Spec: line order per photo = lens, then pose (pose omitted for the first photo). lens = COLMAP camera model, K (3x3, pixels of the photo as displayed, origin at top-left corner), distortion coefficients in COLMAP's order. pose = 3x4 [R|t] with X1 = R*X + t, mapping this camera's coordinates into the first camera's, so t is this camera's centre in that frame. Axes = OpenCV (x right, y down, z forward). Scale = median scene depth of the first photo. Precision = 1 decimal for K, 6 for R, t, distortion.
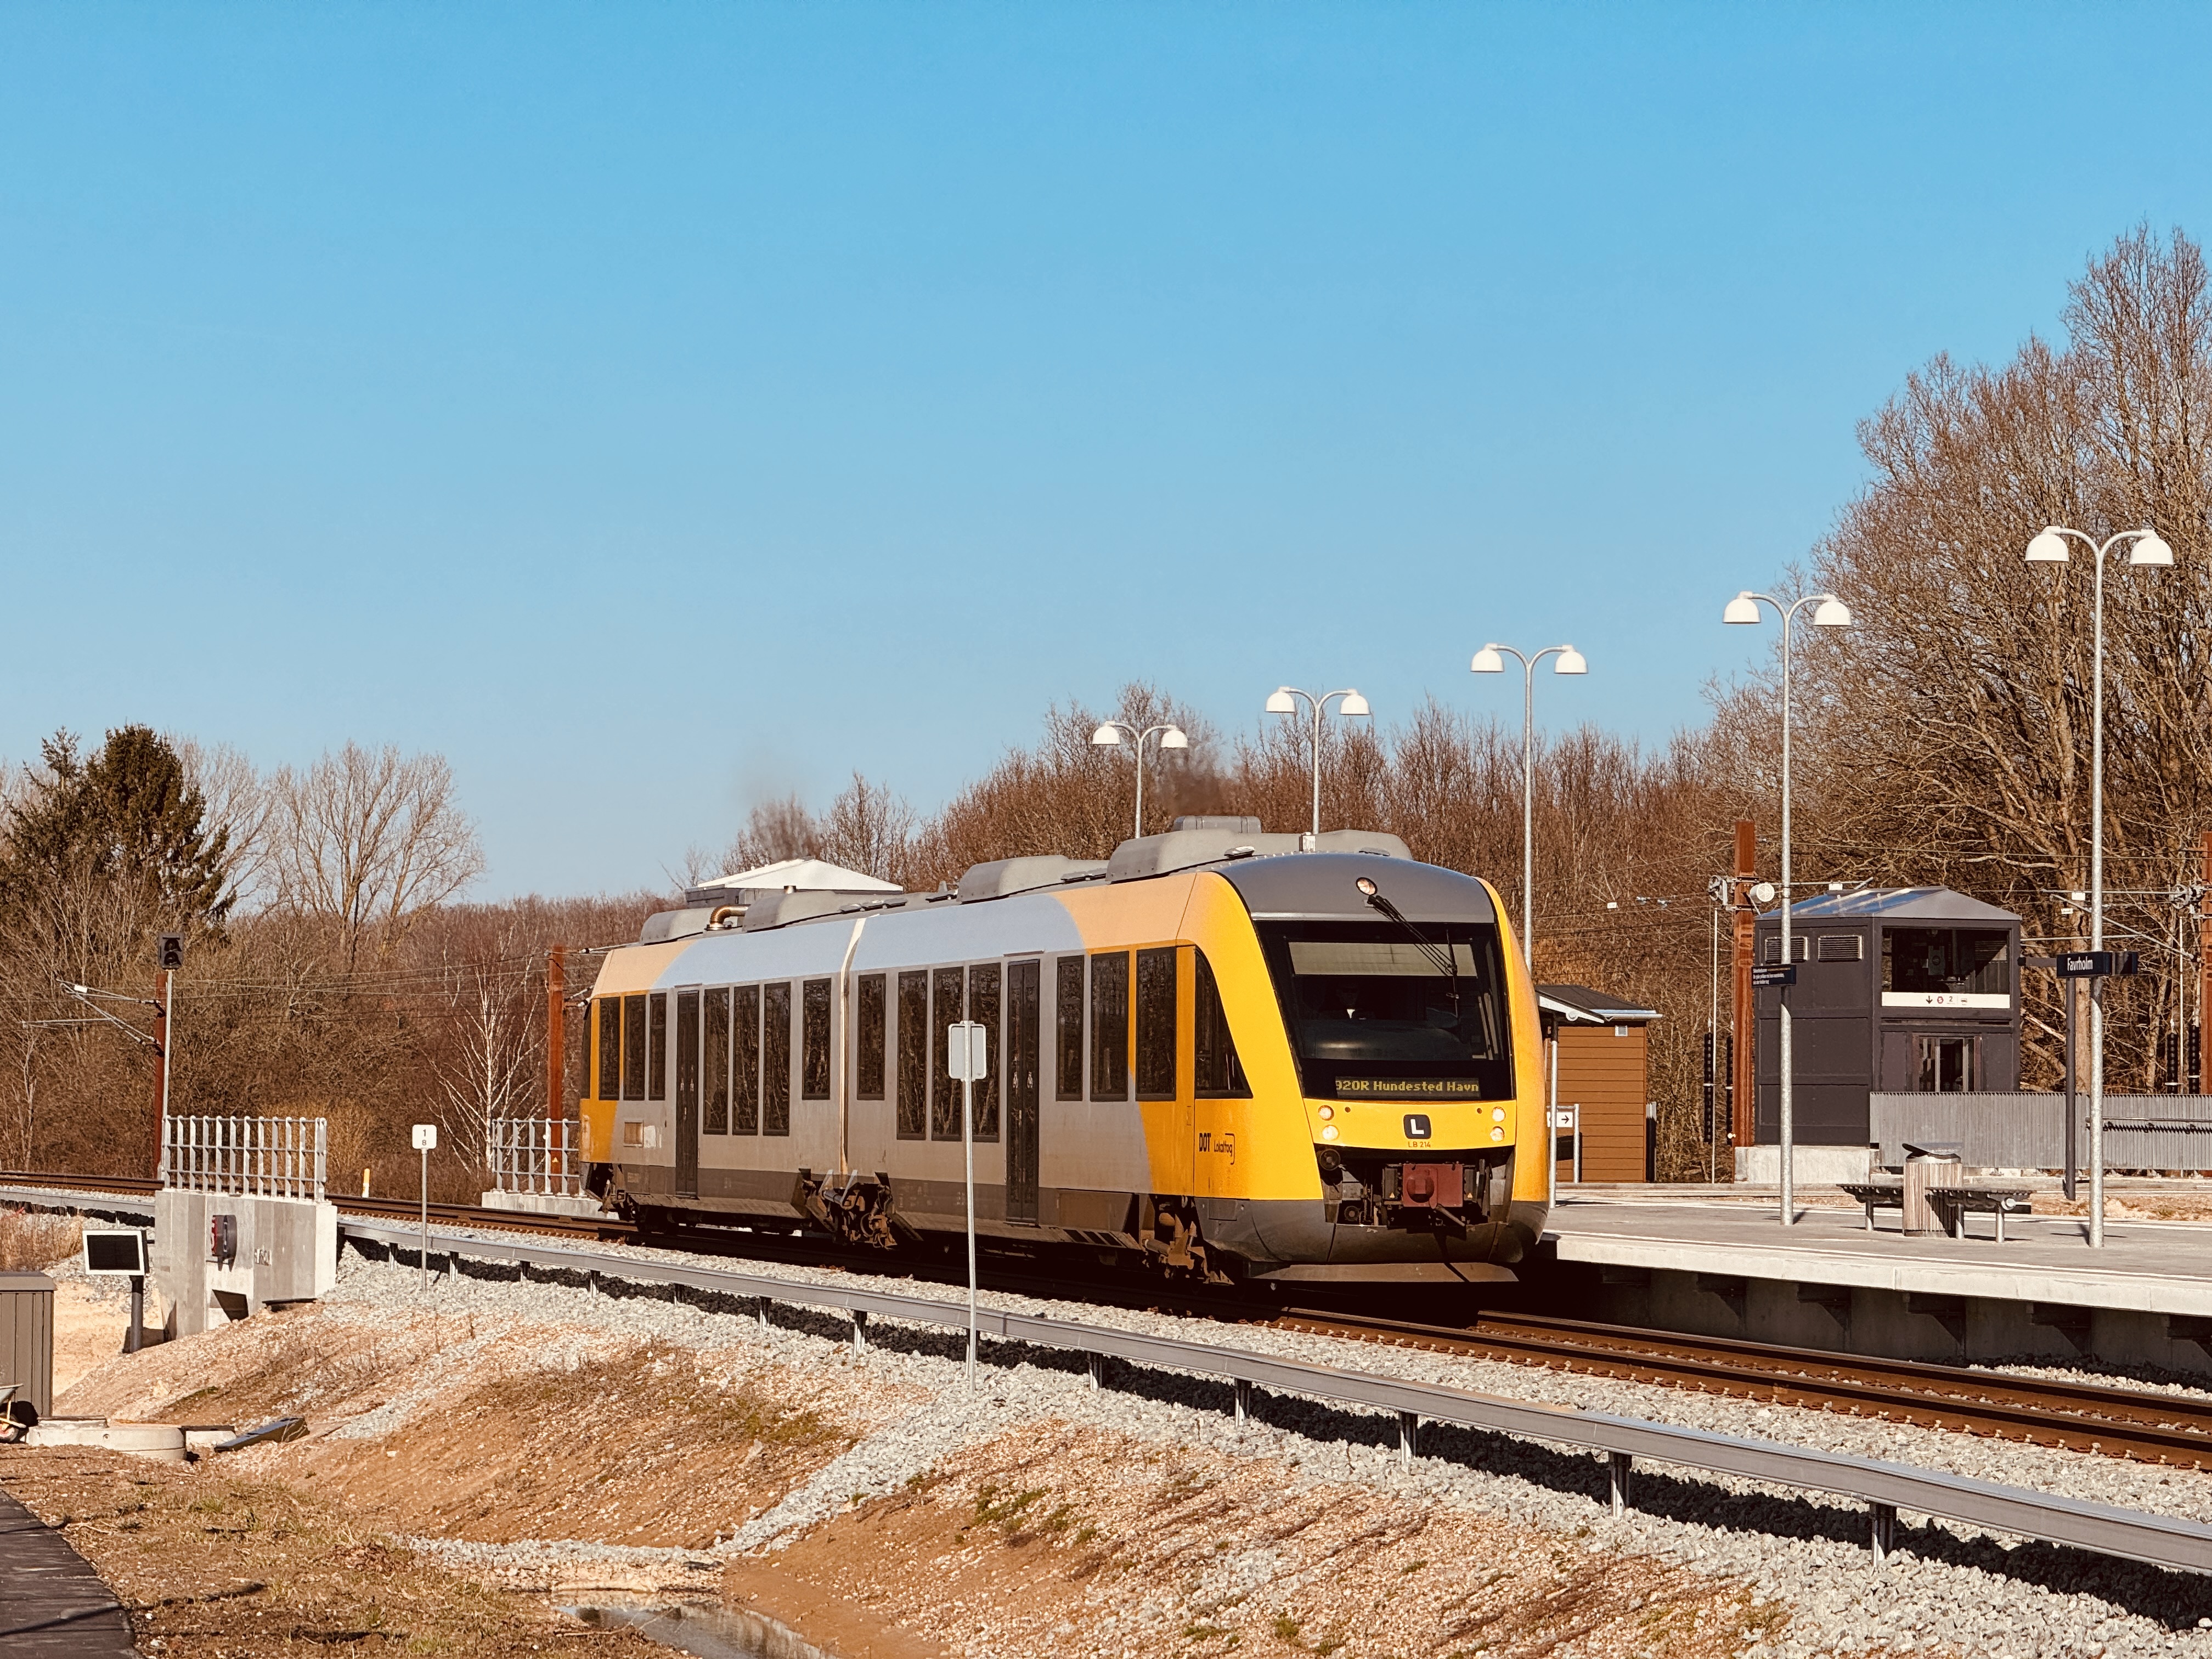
lens RADIAL K [[8636.2, 0, 1105.8], [0, 8636.2, 838.7], [0, 0, 1]] dist [0.707219, 0.000000]
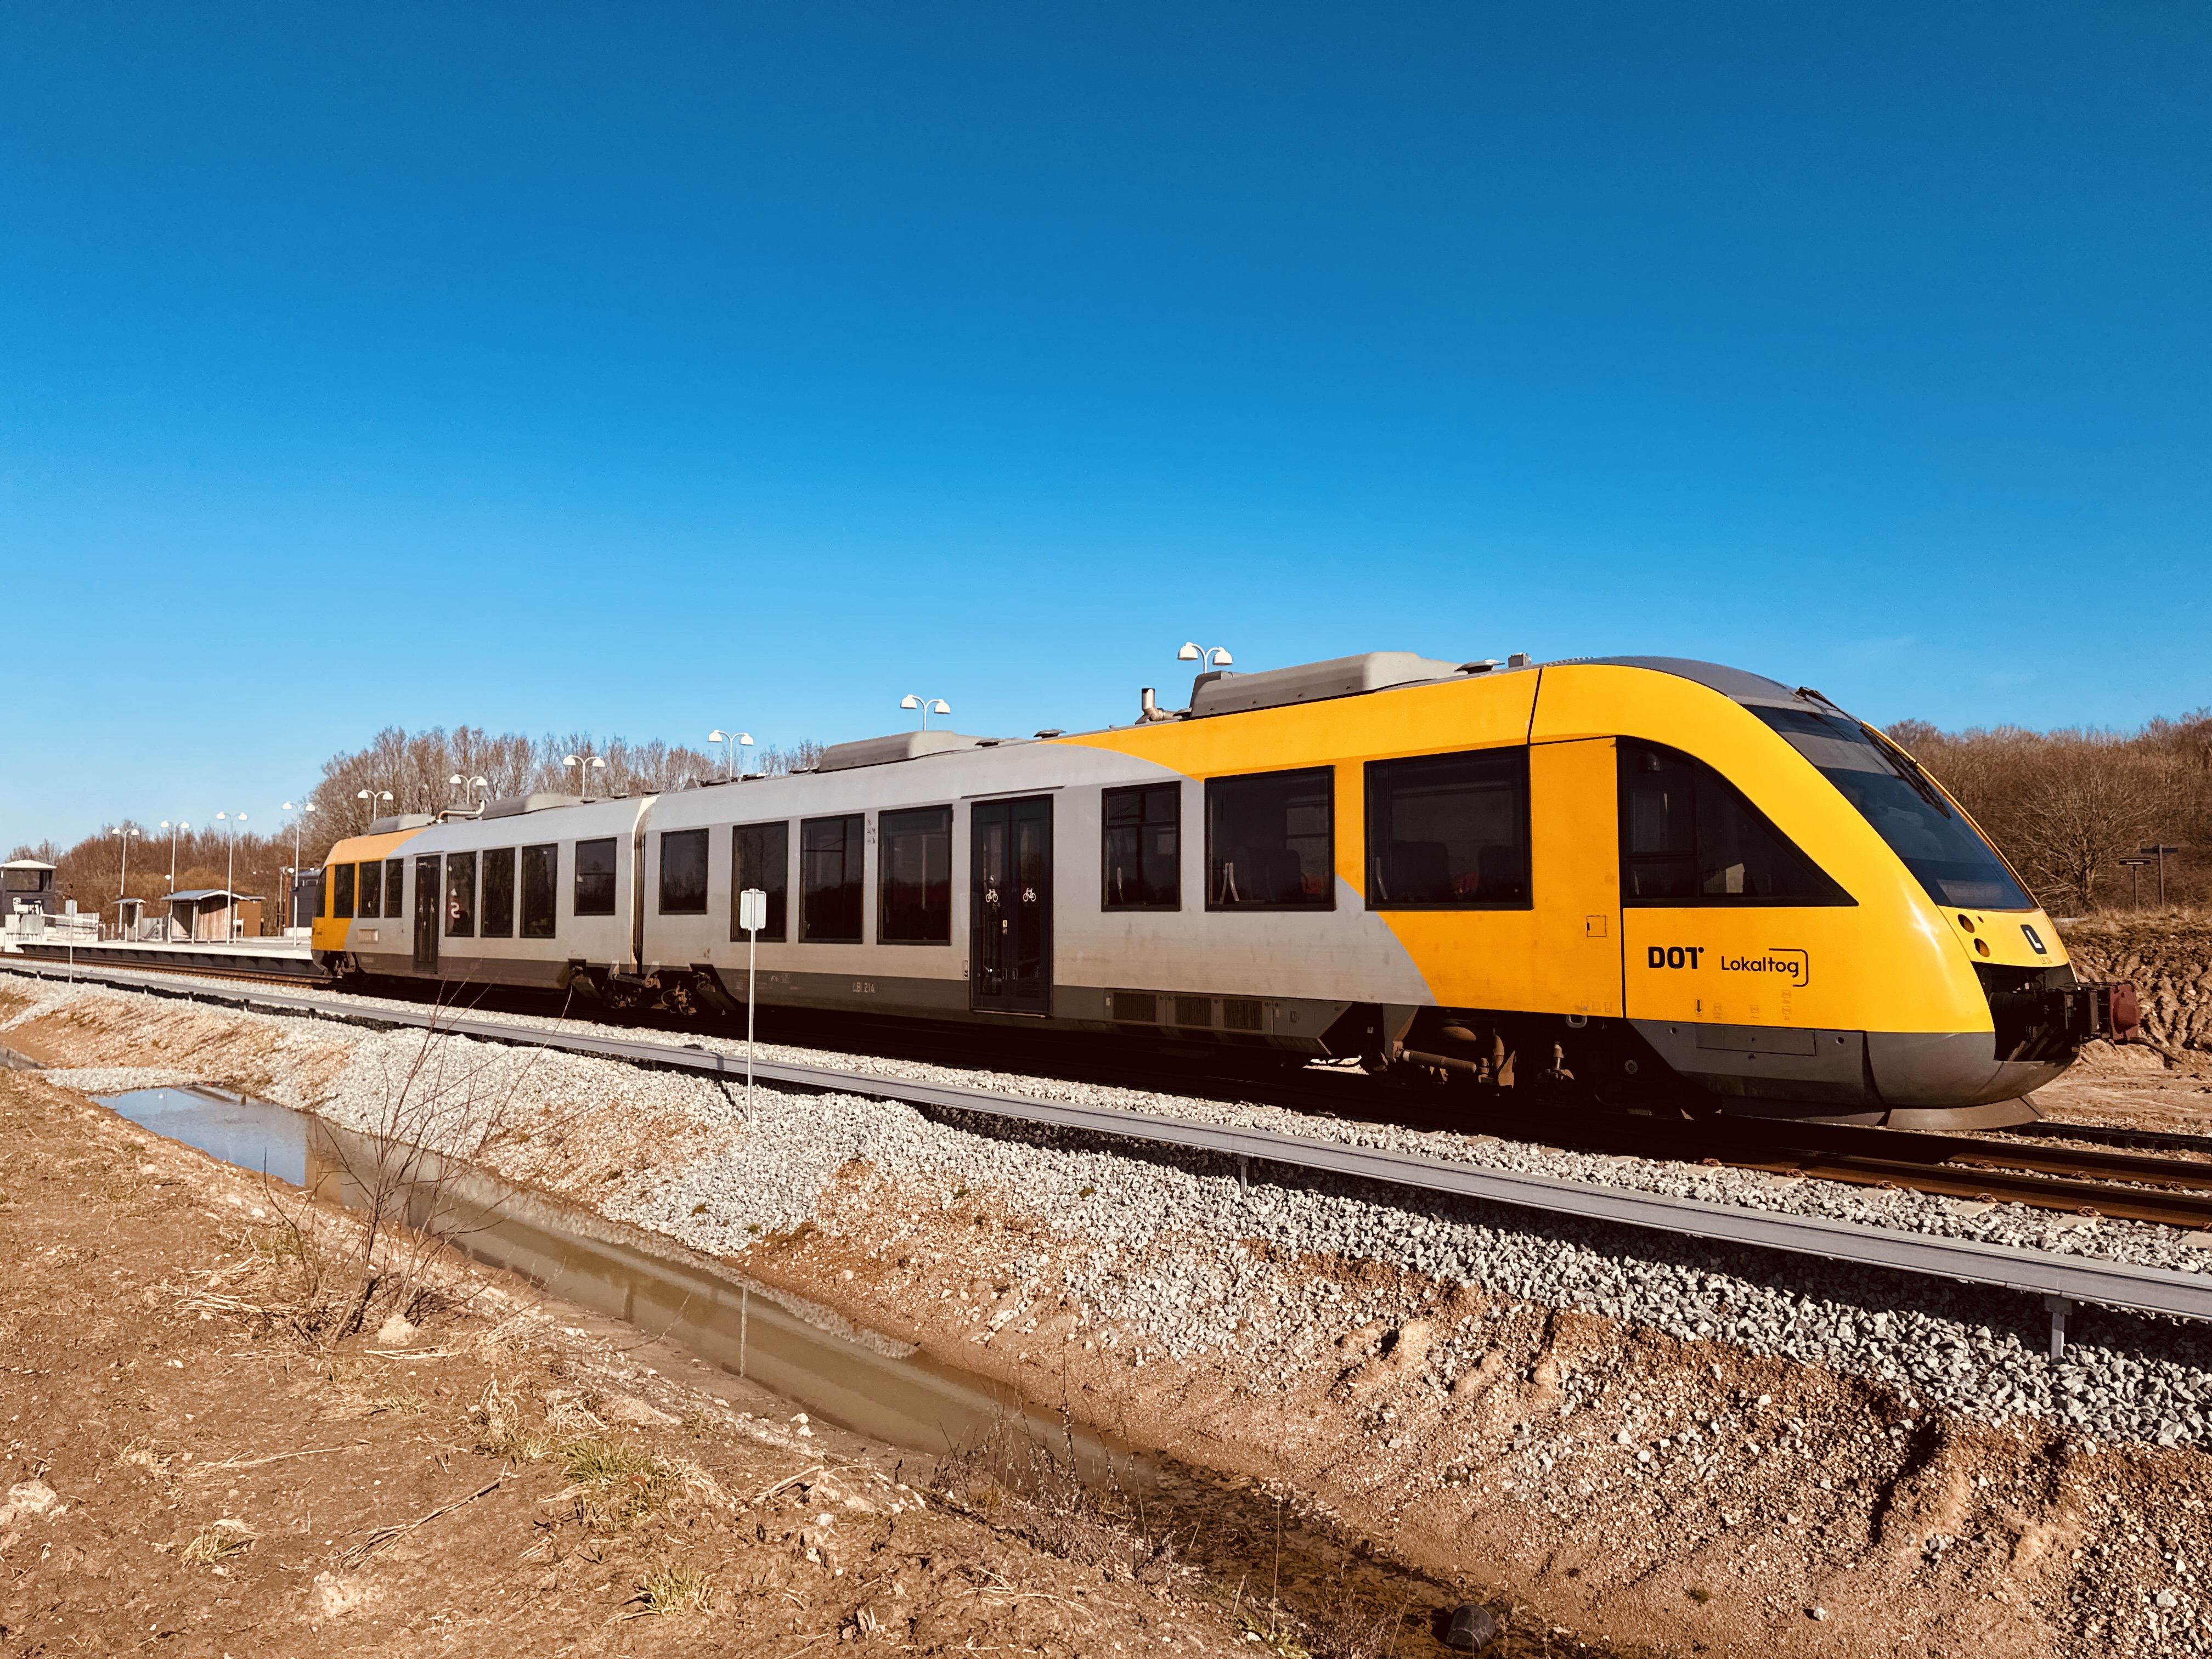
lens RADIAL K [[1754.9, 0, 1097.7], [0, 1754.9, 780.9], [0, 0, 1]] dist [0.076534, -0.000511]
pose [[0.876670, 0.037169, 0.479654, -0.106745], [-0.014870, 0.998628, -0.050207, 0.022653], [-0.480862, 0.036882, 0.876020, 0.726555]]
